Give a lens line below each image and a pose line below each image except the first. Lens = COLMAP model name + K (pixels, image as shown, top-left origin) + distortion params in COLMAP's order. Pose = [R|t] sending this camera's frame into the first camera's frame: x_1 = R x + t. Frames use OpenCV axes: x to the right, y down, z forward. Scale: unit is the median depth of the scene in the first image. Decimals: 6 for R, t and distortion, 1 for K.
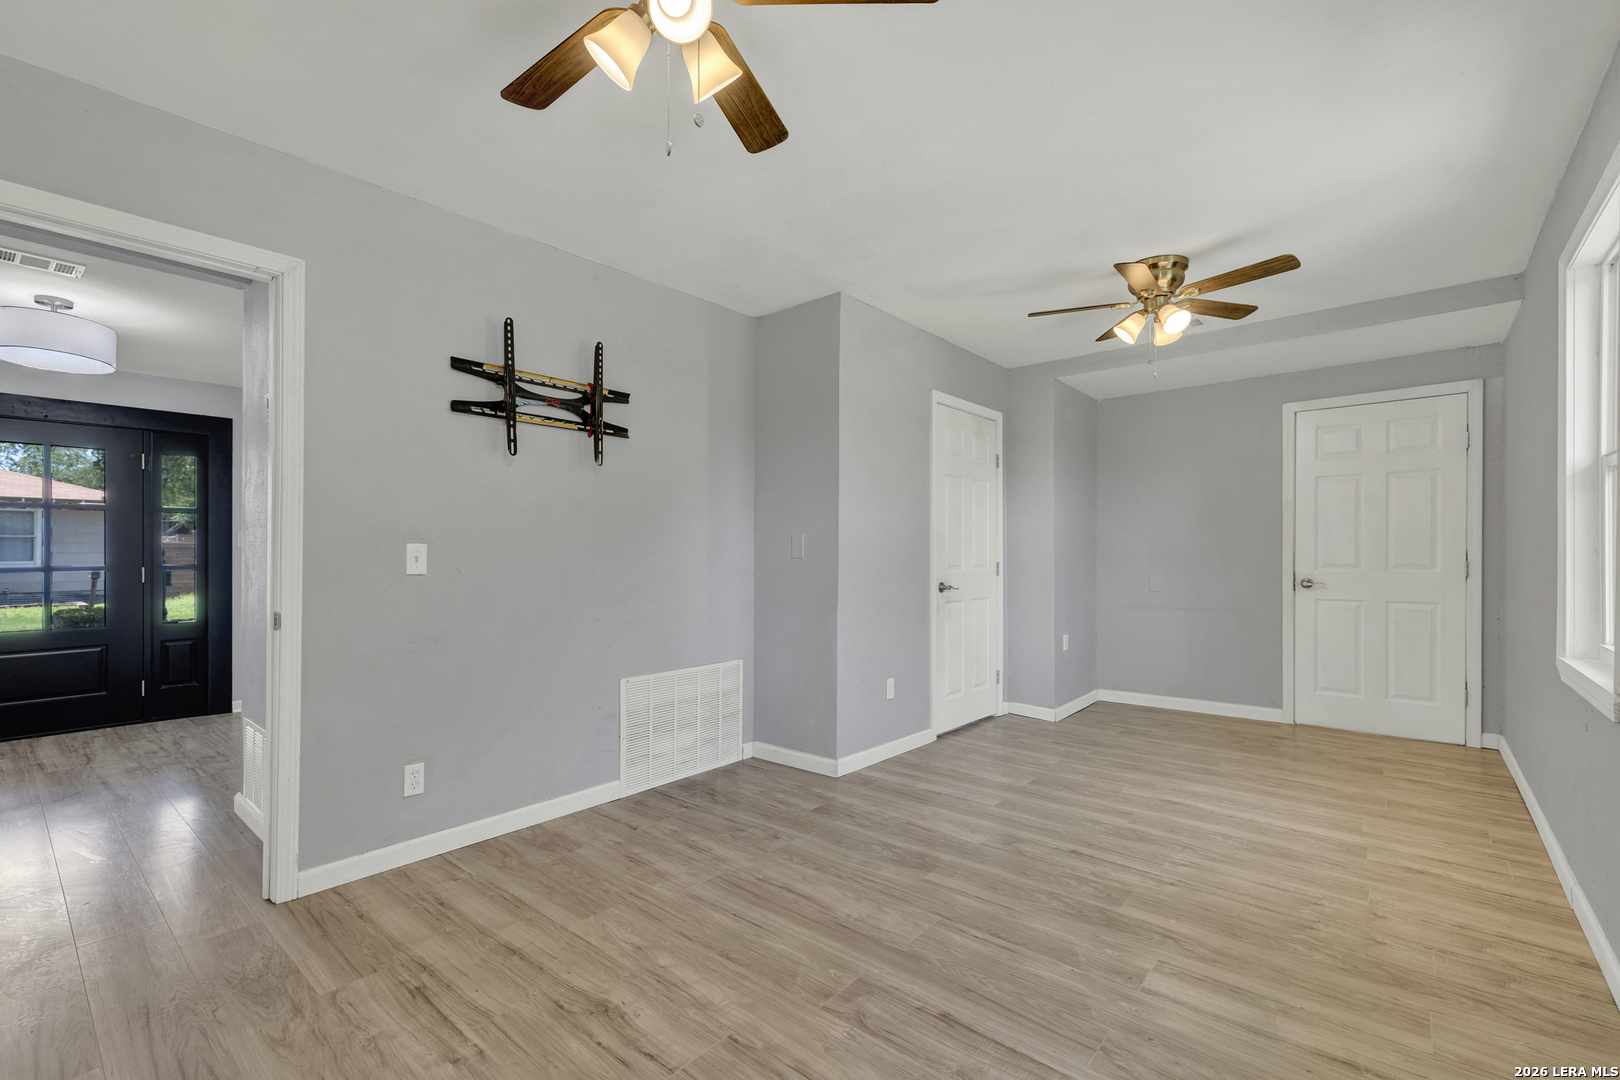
lens RADIAL K [[737.9, 0, 810.0], [0, 737.9, 540.0], [0, 0, 1]] dist [-0.013166, 0.000584]
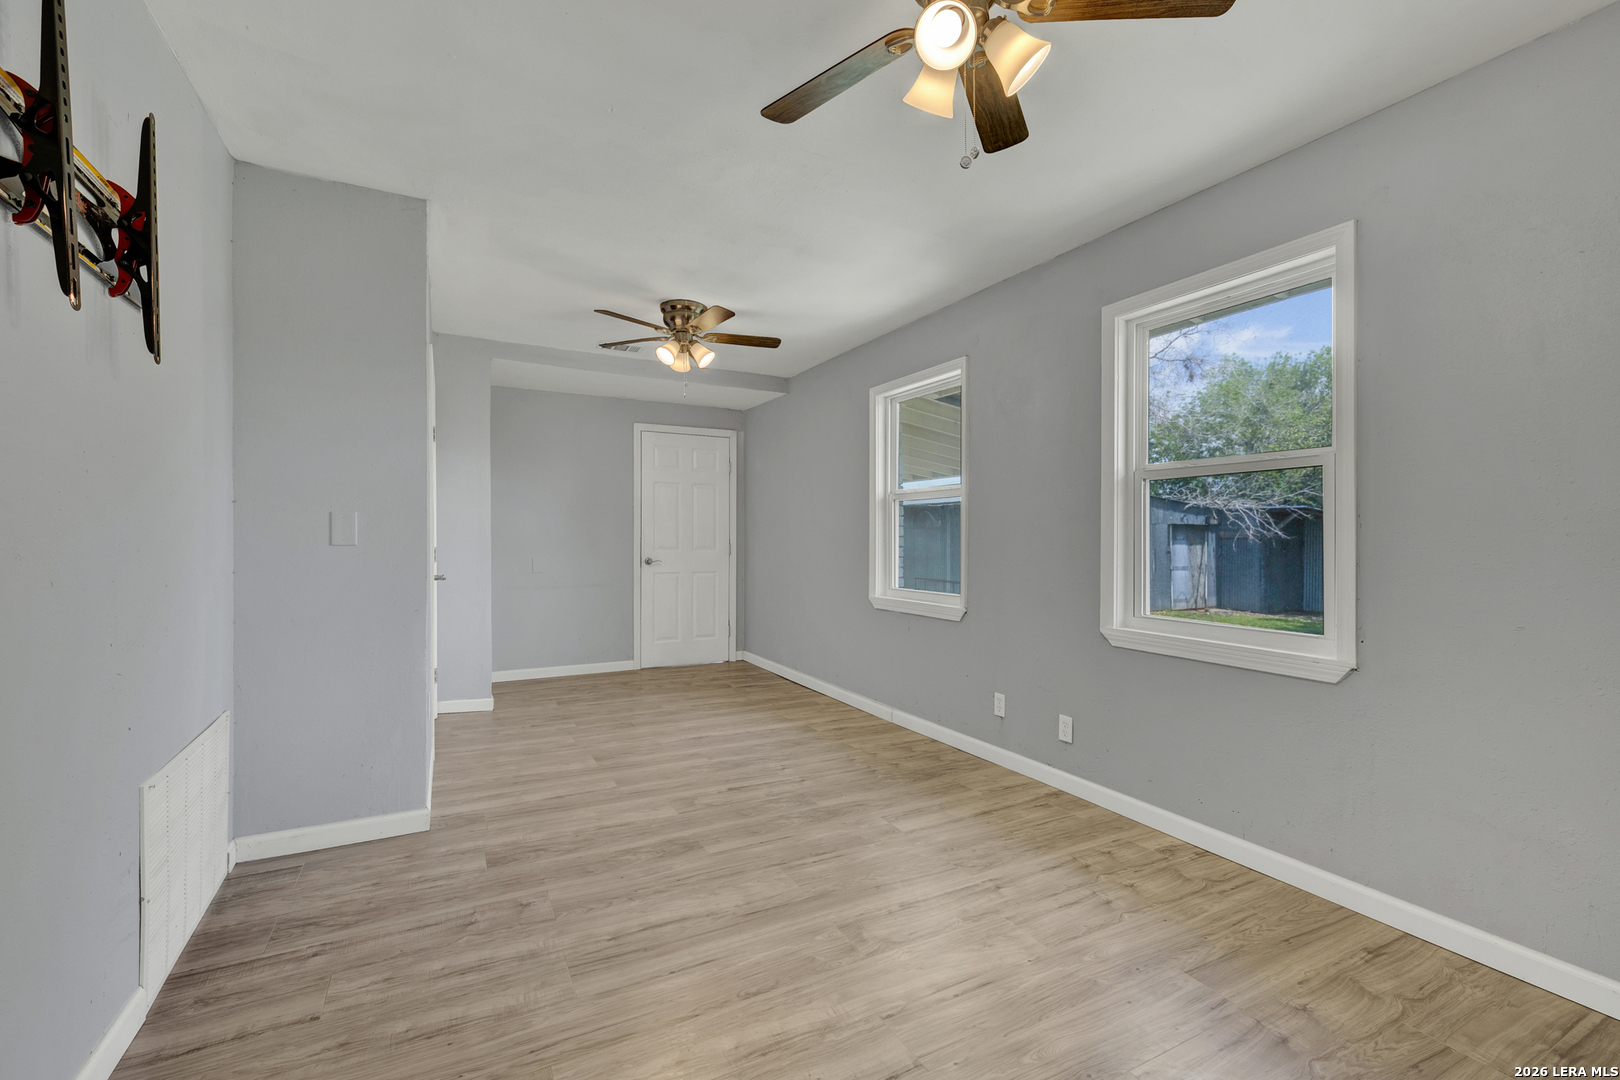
lens RADIAL K [[695.3, 0, 804.3], [0, 695.3, 538.1], [0, 0, 1]] dist [-0.043900, 0.016966]
pose [[0.350653, -0.004568, 0.936494, -0.609388], [-0.017831, 0.999774, 0.011553, -0.004723], [-0.936336, -0.020749, 0.350492, 0.455031]]
